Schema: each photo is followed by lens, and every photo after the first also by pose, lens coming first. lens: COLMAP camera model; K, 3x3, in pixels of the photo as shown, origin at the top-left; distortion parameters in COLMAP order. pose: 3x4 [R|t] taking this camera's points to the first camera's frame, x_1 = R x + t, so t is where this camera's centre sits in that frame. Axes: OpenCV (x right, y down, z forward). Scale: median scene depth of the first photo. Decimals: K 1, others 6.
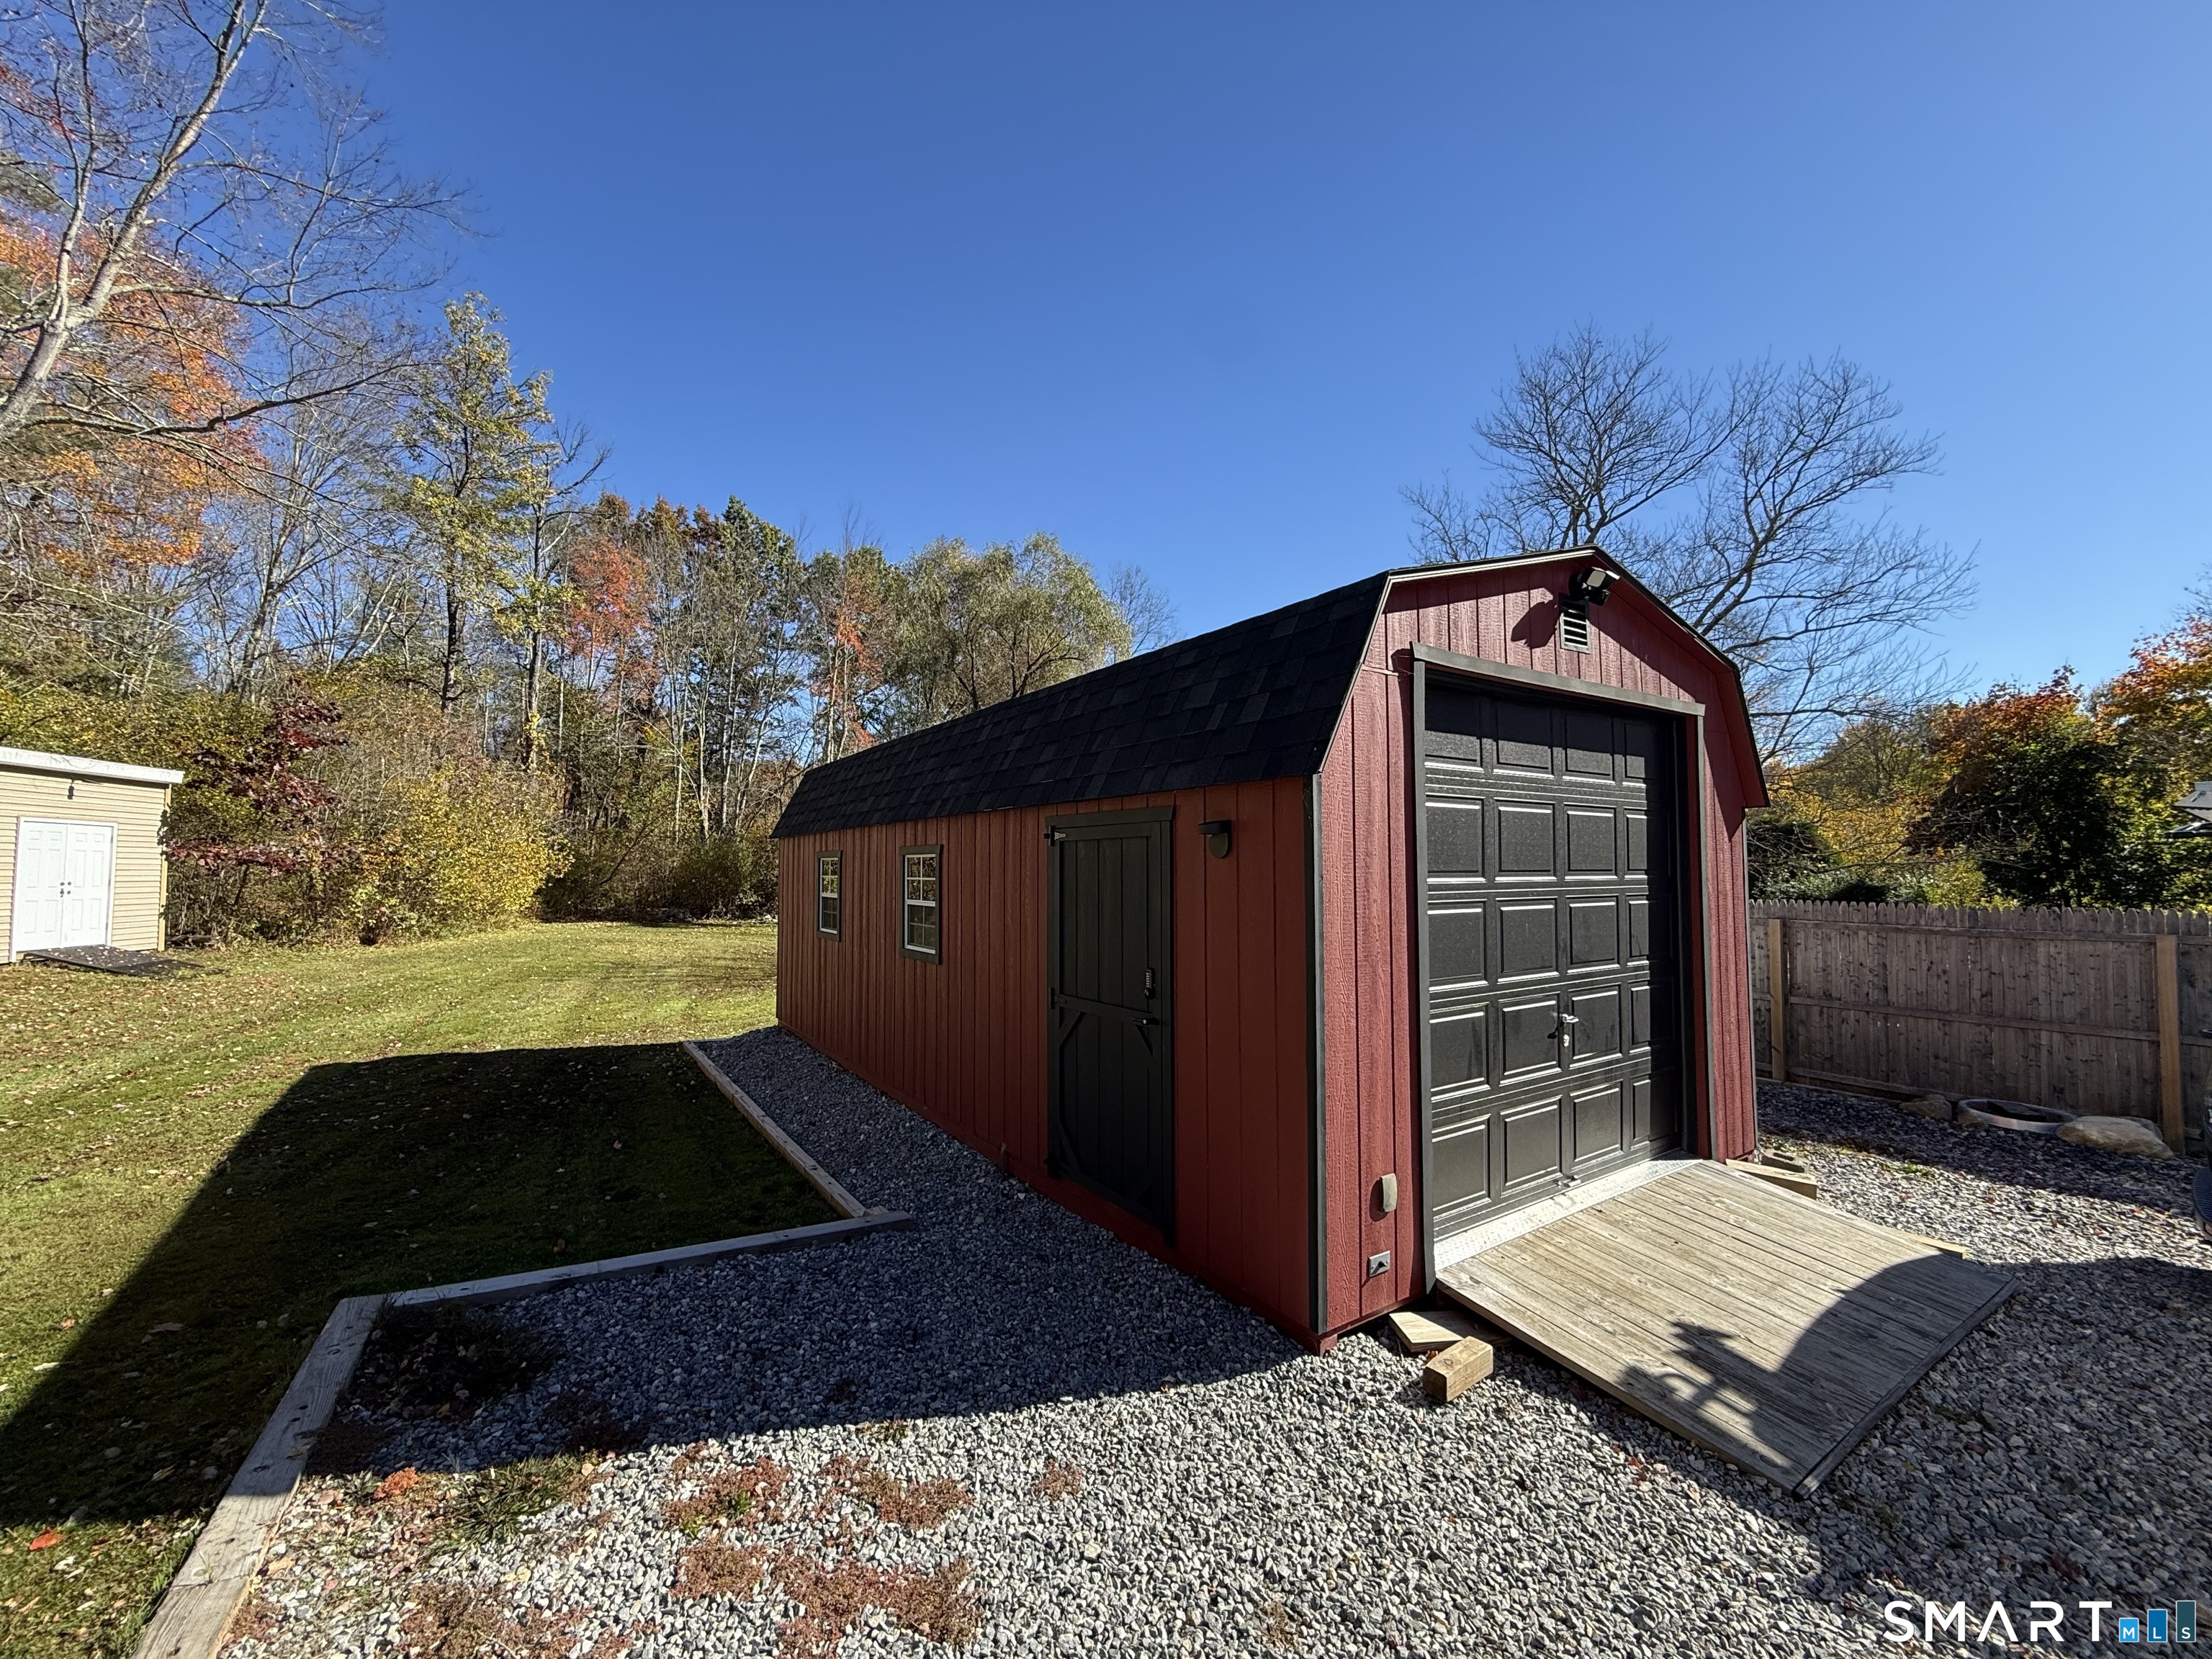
lens RADIAL K [[888.2, 0, 1098.1], [0, 888.2, 827.5], [0, 0, 1]] dist [-0.000563, -0.000876]
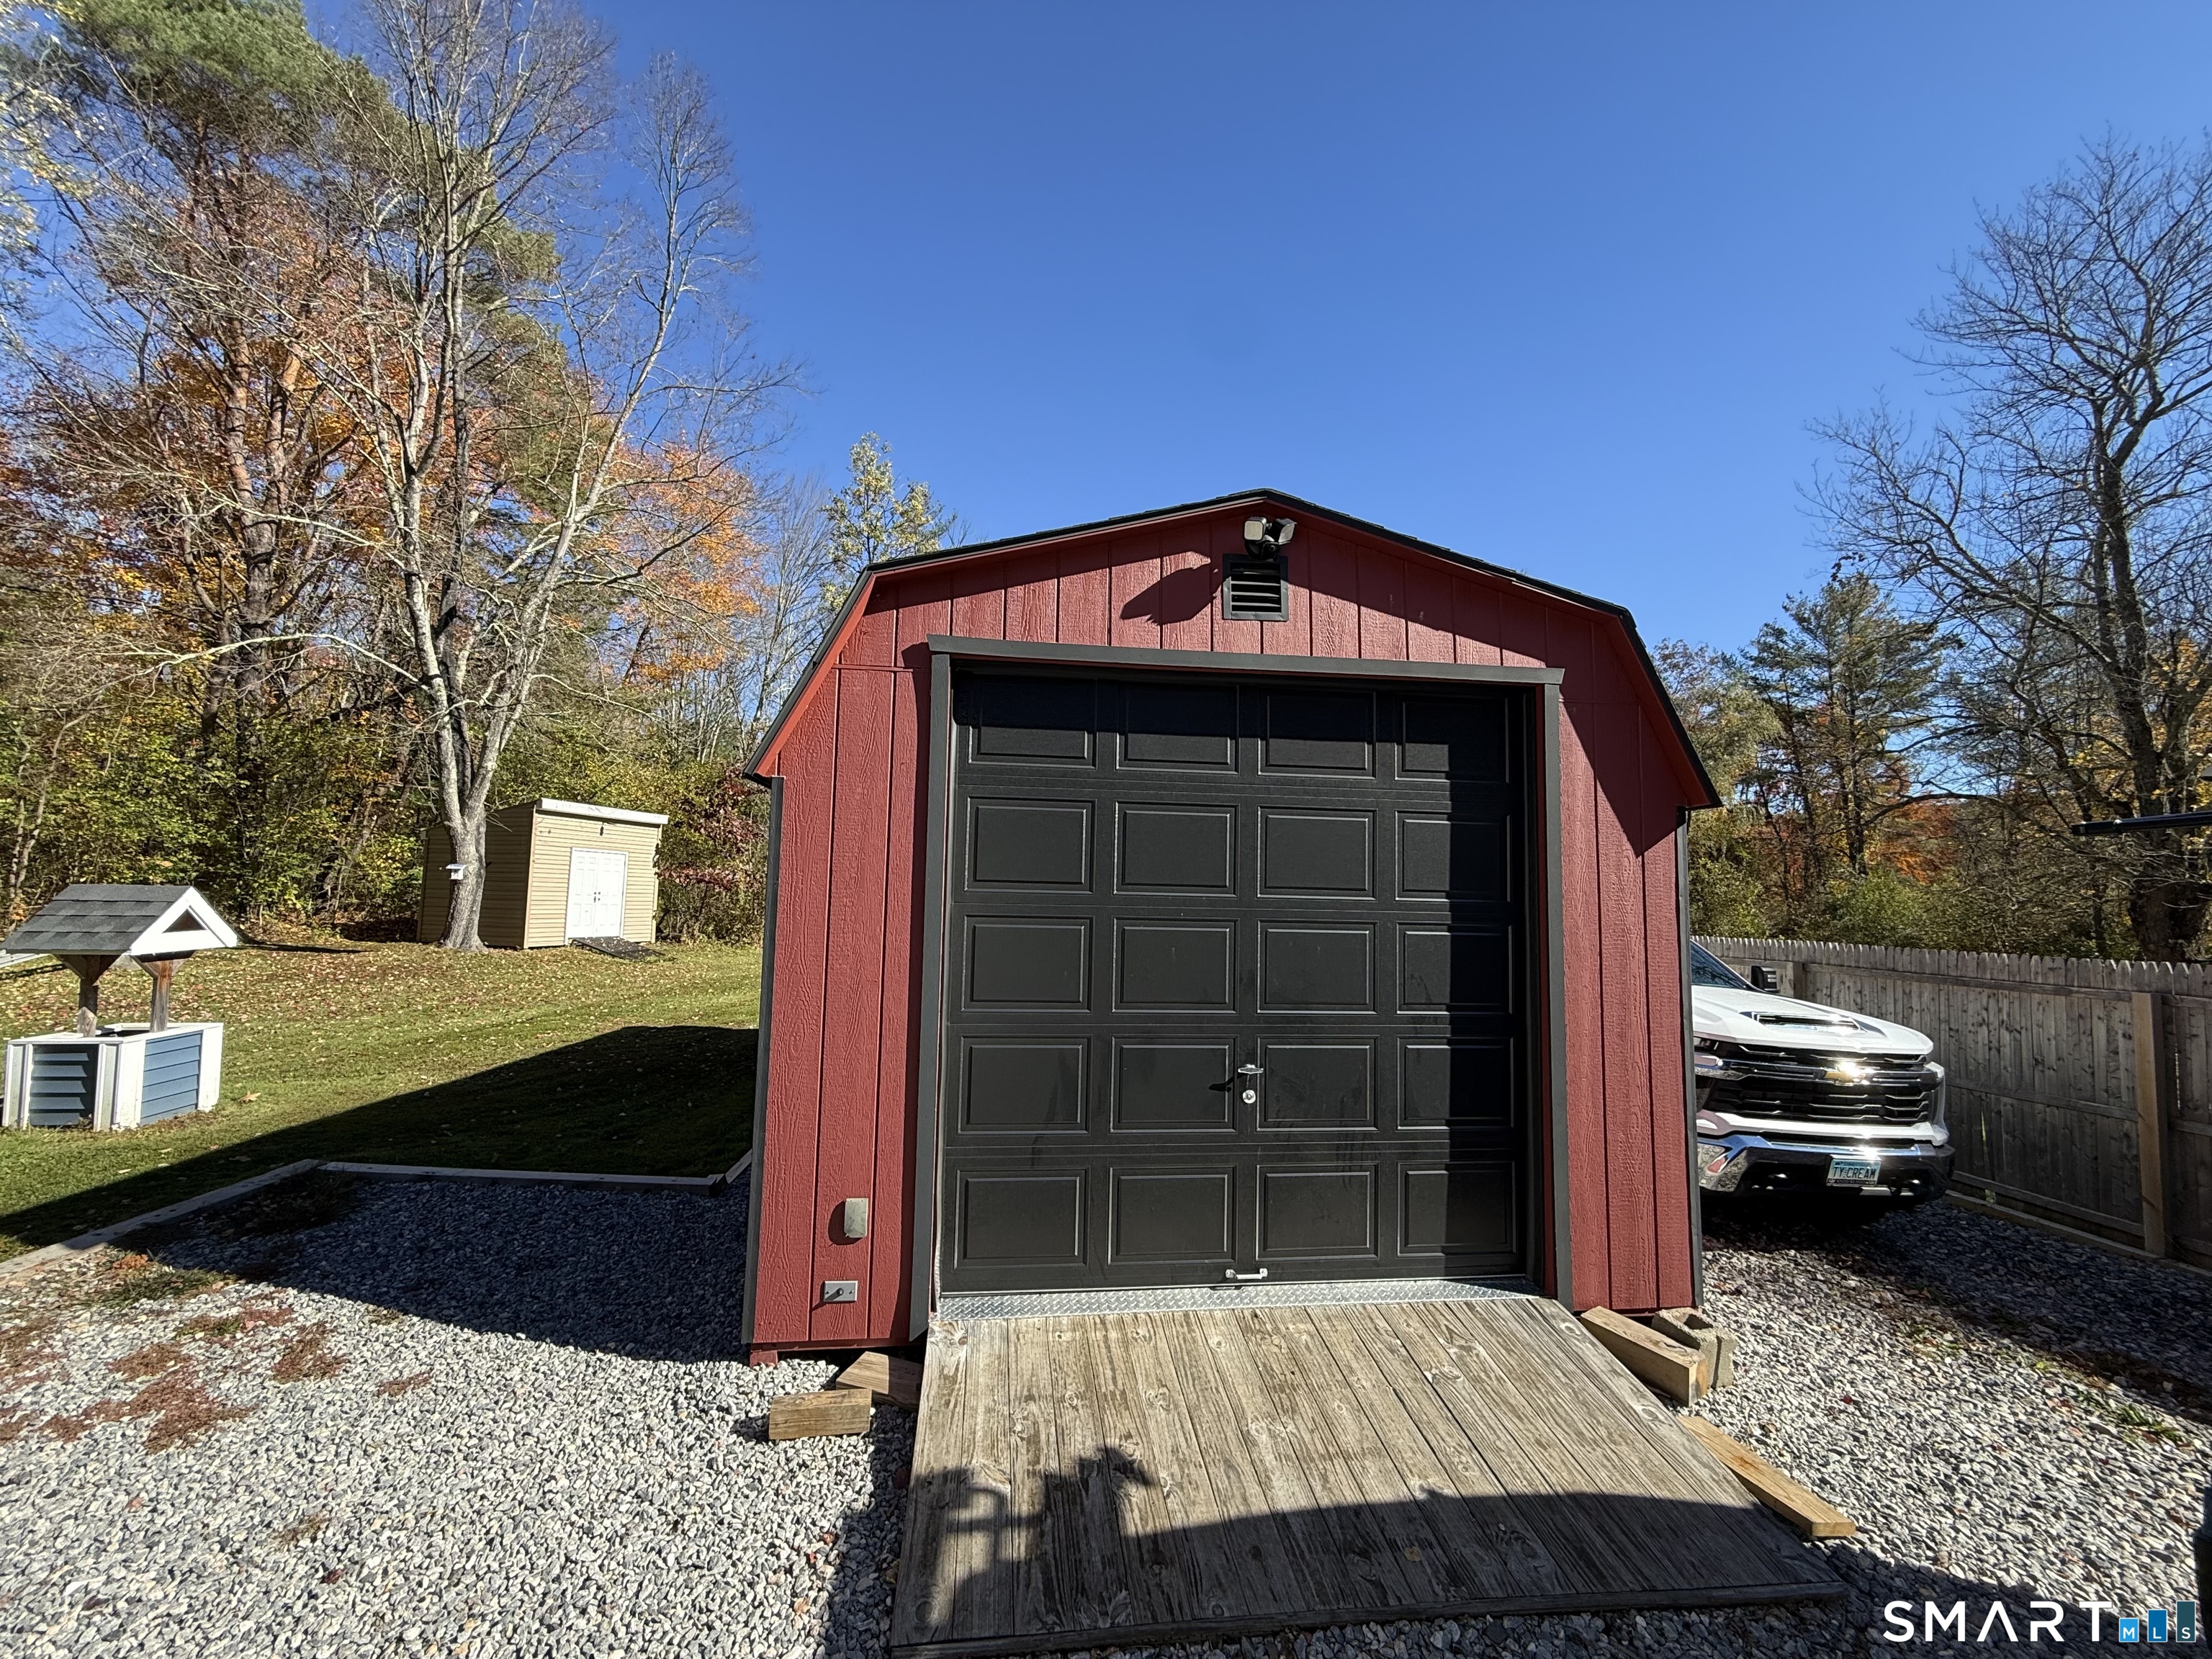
lens RADIAL K [[888.2, 0, 1099.6], [0, 888.2, 828.0], [0, 0, 1]] dist [-0.000563, -0.000876]
pose [[0.891310, -0.014106, -0.453176, 0.793809], [-0.003208, 0.999295, -0.037414, 0.025915], [0.453384, 0.034801, 0.890636, 0.210856]]
